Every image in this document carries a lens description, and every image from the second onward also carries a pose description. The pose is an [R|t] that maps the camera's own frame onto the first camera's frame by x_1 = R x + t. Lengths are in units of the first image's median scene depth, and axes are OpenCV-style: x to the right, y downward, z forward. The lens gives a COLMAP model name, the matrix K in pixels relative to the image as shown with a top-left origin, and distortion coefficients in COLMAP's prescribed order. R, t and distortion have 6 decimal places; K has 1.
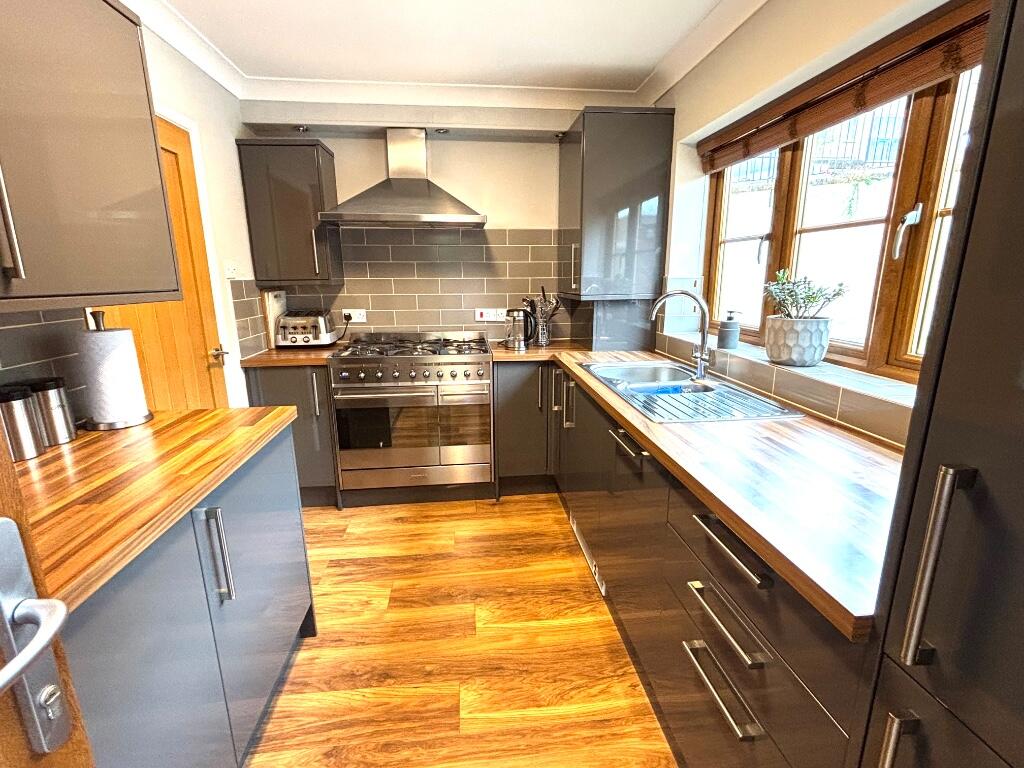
lens RADIAL K [[464.5, 0, 512.0], [0, 464.5, 384.0], [0, 0, 1]] dist [0.005013, -0.000636]
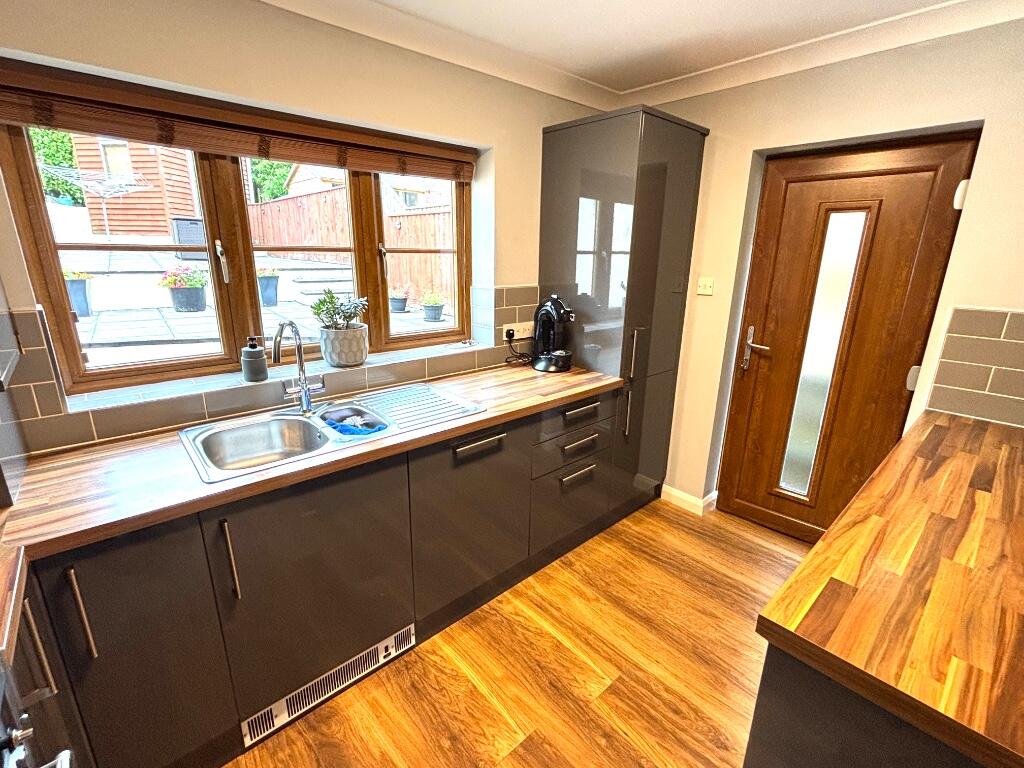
lens RADIAL K [[464.5, 0, 512.0], [0, 464.5, 384.0], [0, 0, 1]] dist [0.005013, -0.000636]
pose [[-0.584575, -0.222653, 0.780191, -0.687702], [0.172864, 0.905349, 0.387892, -0.445709], [-0.792711, 0.361619, -0.490756, 1.455528]]
